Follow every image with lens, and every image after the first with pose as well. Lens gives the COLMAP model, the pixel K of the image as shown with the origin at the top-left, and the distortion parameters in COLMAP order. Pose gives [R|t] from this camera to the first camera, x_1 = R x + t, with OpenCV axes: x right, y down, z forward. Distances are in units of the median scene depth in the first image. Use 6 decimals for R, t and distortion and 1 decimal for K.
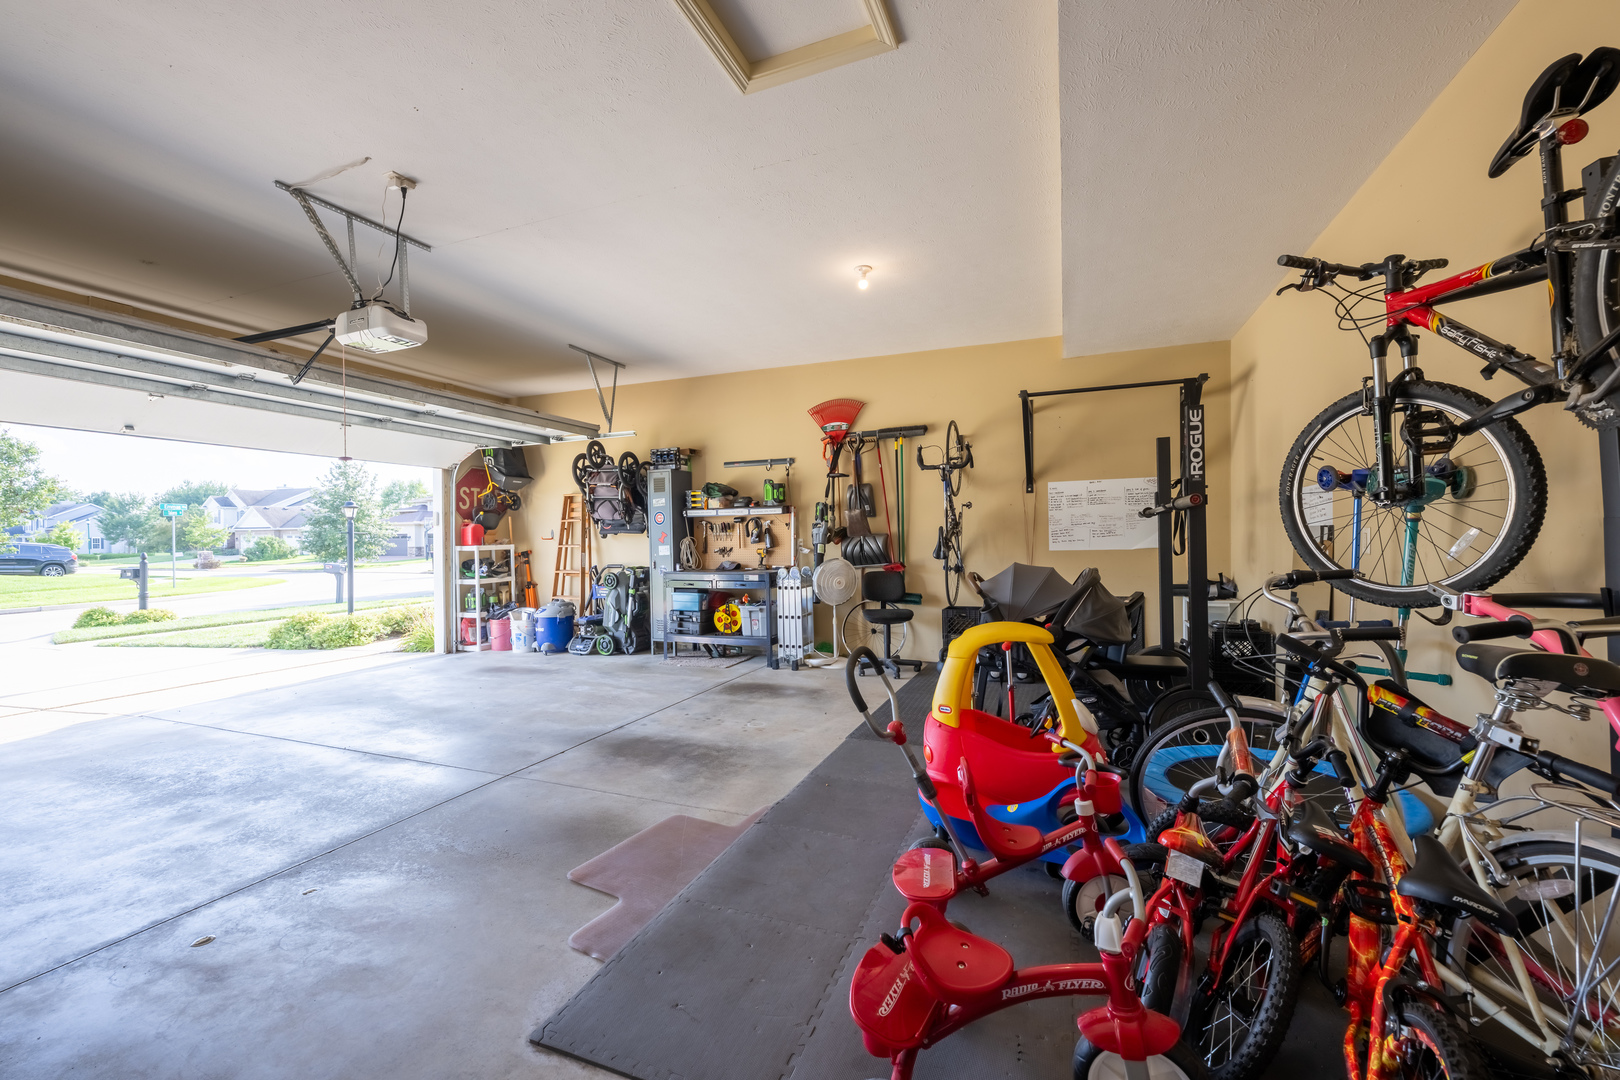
lens RADIAL K [[641.4, 0, 809.6], [0, 641.4, 539.8], [0, 0, 1]] dist [-0.001008, -0.000371]
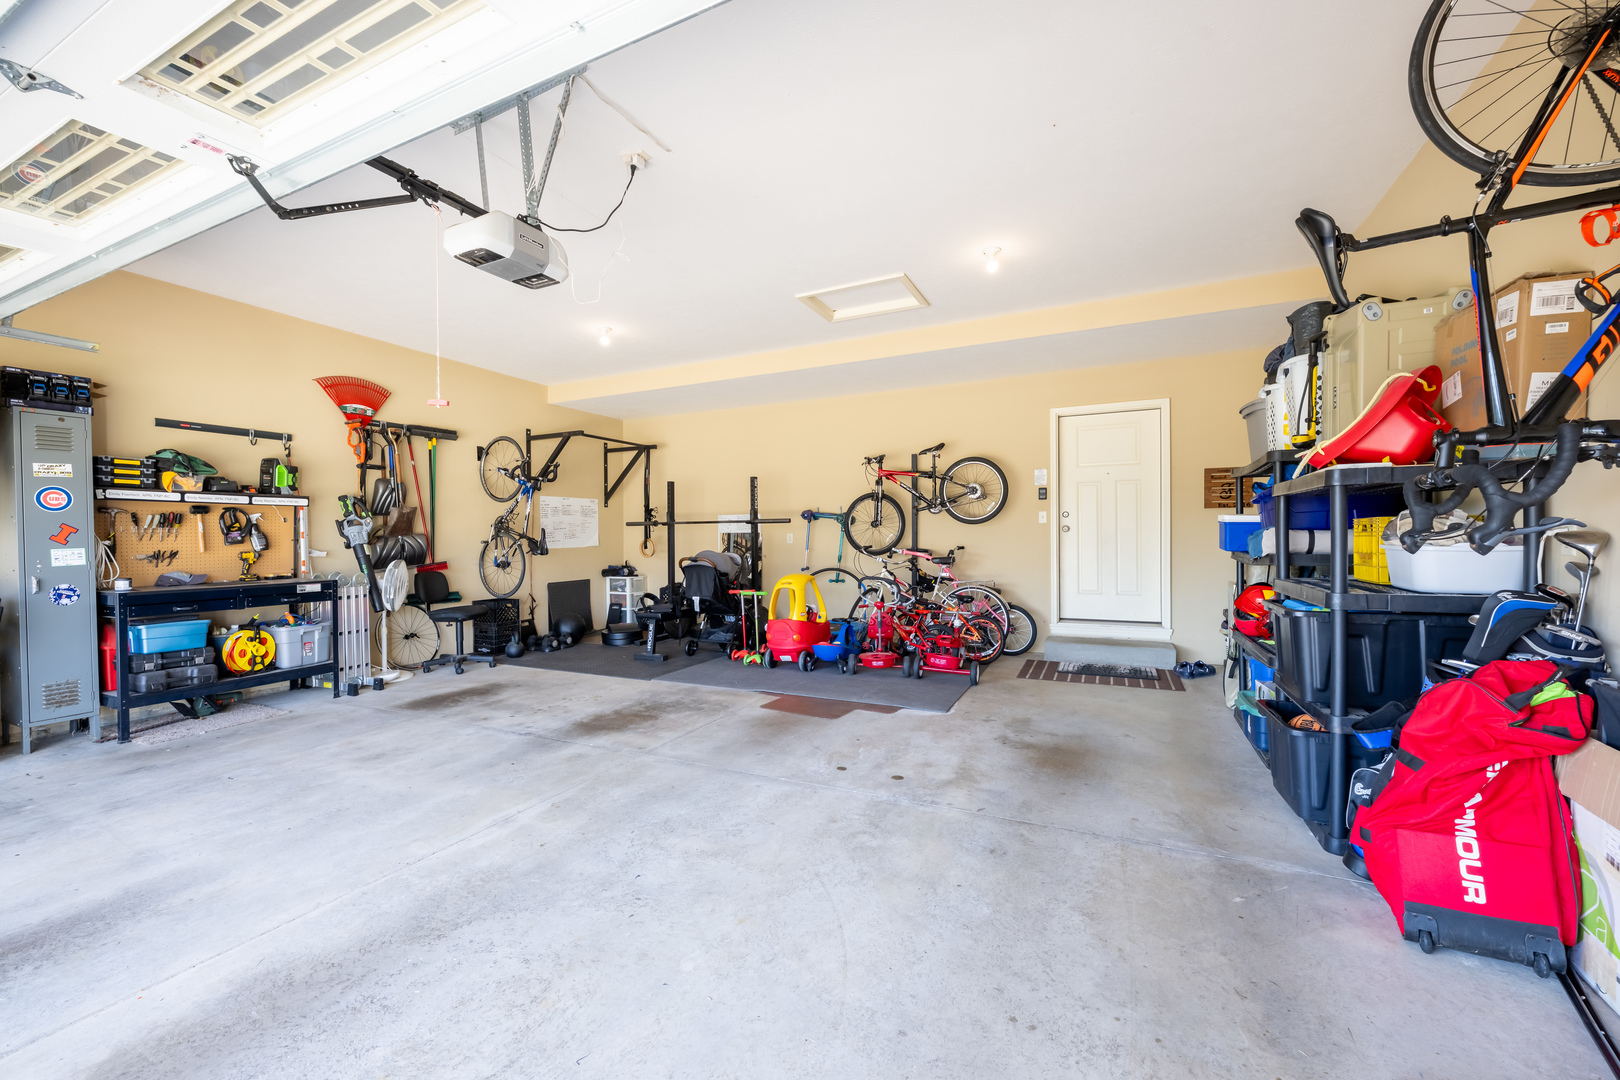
lens RADIAL K [[641.4, 0, 807.3], [0, 641.4, 540.3], [0, 0, 1]] dist [-0.001008, -0.000371]
pose [[0.072758, 0.004931, 0.997337, -0.910323], [0.004917, 0.999974, -0.005302, 0.009803], [-0.997338, 0.005290, 0.072731, 0.384470]]
